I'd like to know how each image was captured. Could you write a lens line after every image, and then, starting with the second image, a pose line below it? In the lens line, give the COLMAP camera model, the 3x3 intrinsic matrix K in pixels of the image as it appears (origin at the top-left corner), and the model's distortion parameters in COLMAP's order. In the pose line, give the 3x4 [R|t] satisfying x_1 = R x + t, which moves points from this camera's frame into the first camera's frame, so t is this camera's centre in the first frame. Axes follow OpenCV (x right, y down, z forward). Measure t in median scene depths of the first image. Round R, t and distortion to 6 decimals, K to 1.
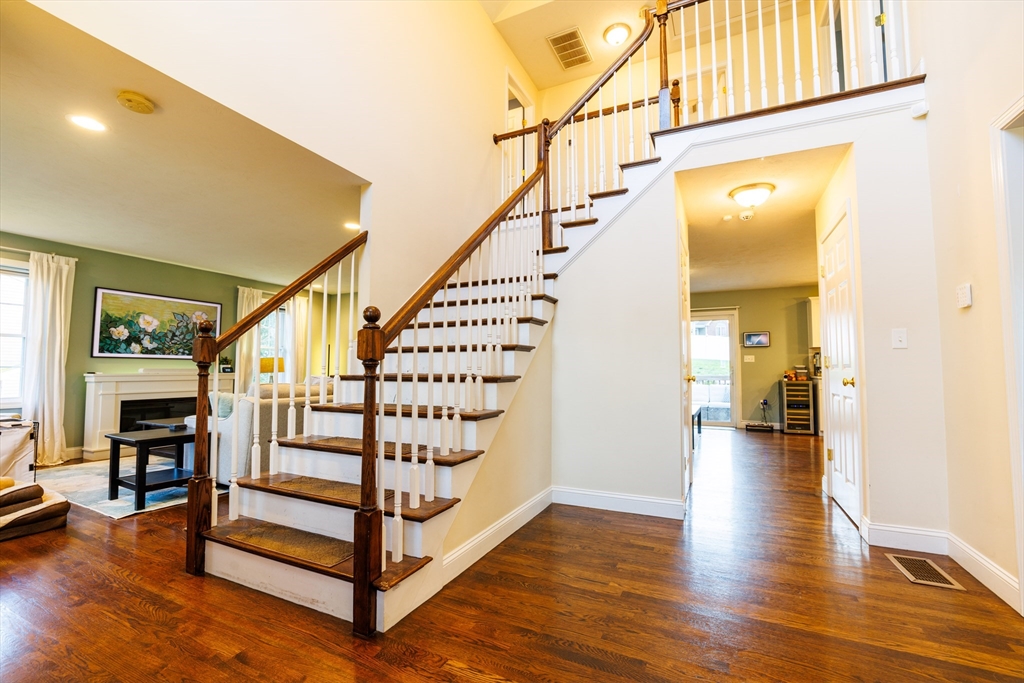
lens RADIAL K [[431.2, 0, 509.9], [0, 431.2, 346.2], [0, 0, 1]] dist [-0.049374, 0.017151]
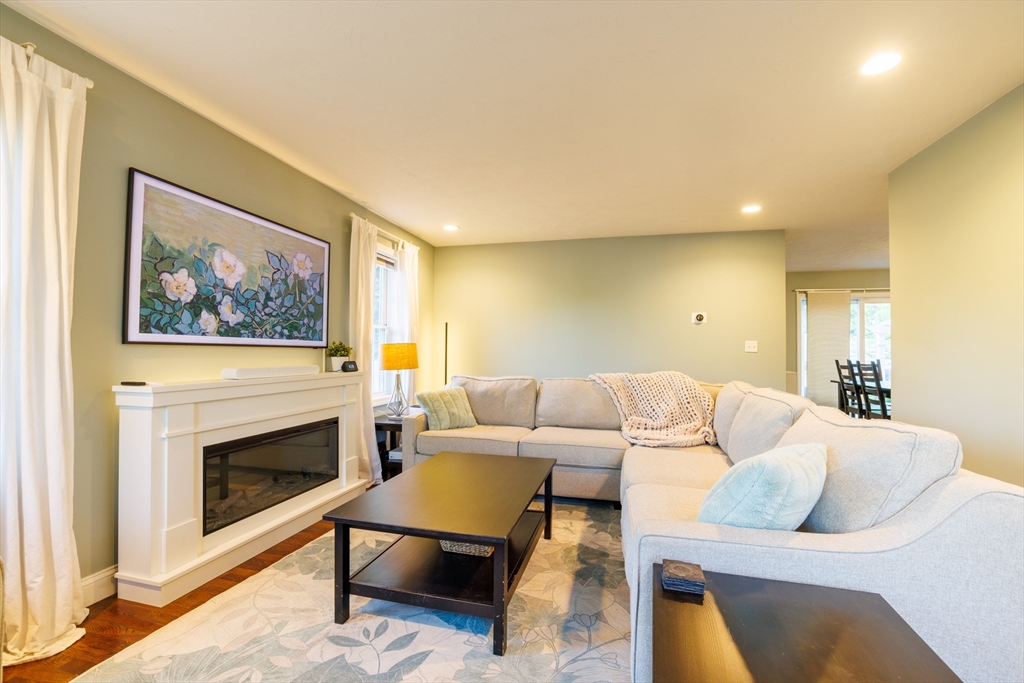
lens RADIAL K [[430.7, 0, 504.1], [0, 430.7, 344.1], [0, 0, 1]] dist [-0.044891, 0.014422]
pose [[0.981557, 0.005455, 0.191093, -0.684863], [-0.012060, 0.999369, 0.033419, 0.008883], [-0.190791, -0.035108, 0.981003, 0.508815]]
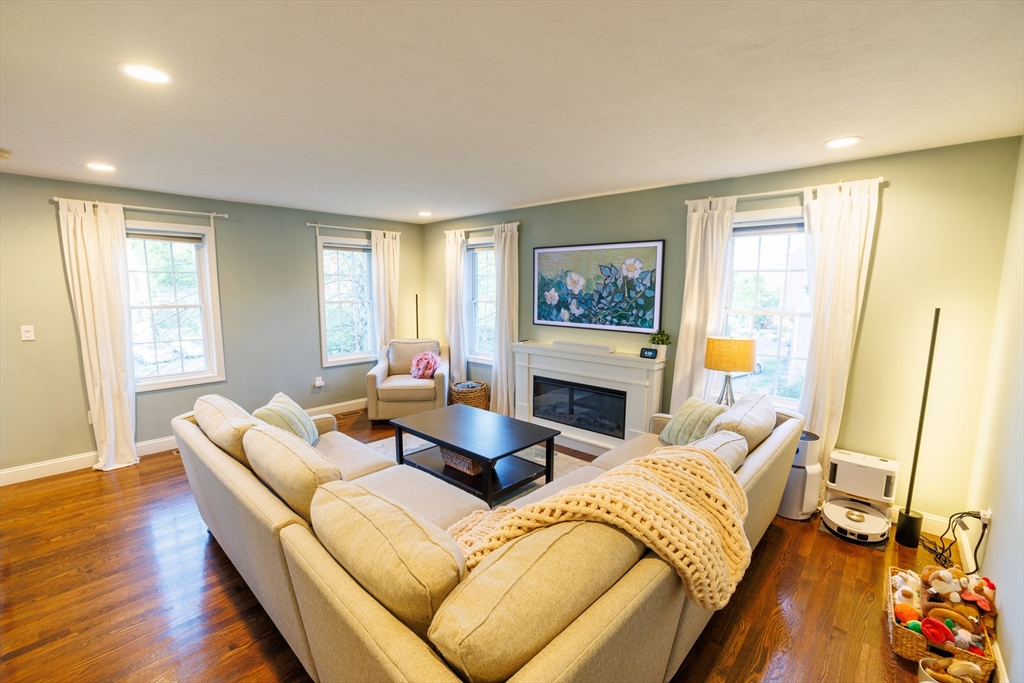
lens RADIAL K [[438.7, 0, 510.0], [0, 438.7, 344.5], [0, 0, 1]] dist [-0.046452, 0.016170]
pose [[-0.279053, 0.126416, -0.951918, -0.032941], [0.047345, 0.991902, 0.117847, -0.045035], [0.959108, -0.012183, -0.282778, 1.165085]]
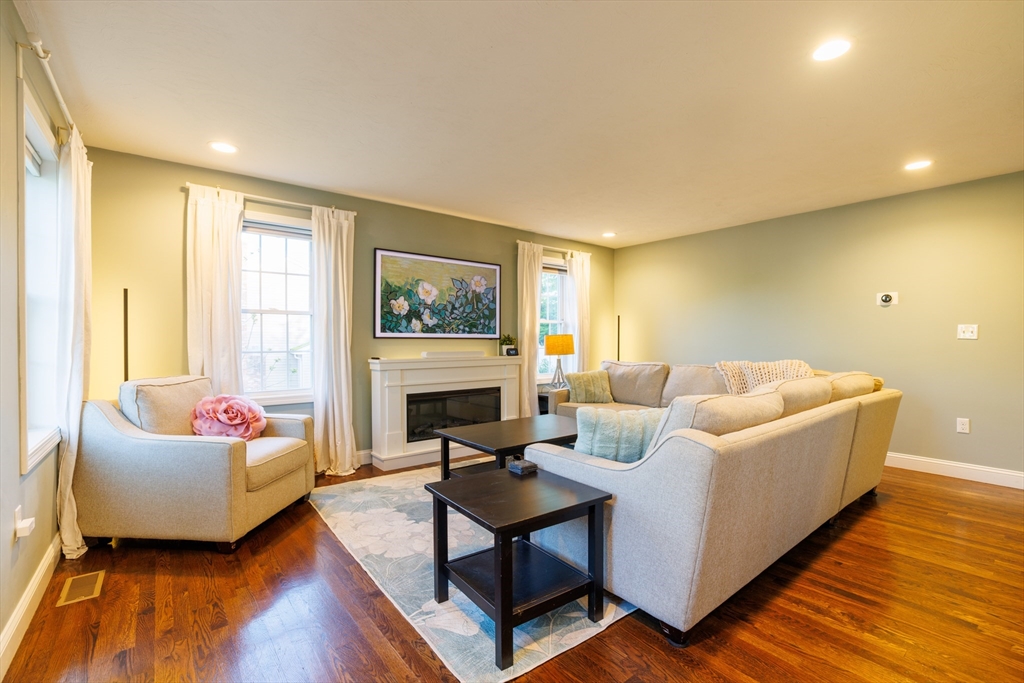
lens RADIAL K [[438.7, 0, 510.0], [0, 438.7, 344.5], [0, 0, 1]] dist [-0.046452, 0.016170]
pose [[0.904112, -0.001598, -0.427293, -0.397102], [0.026906, 0.998222, 0.053197, 0.001475], [0.426448, -0.059592, 0.902547, 0.345673]]
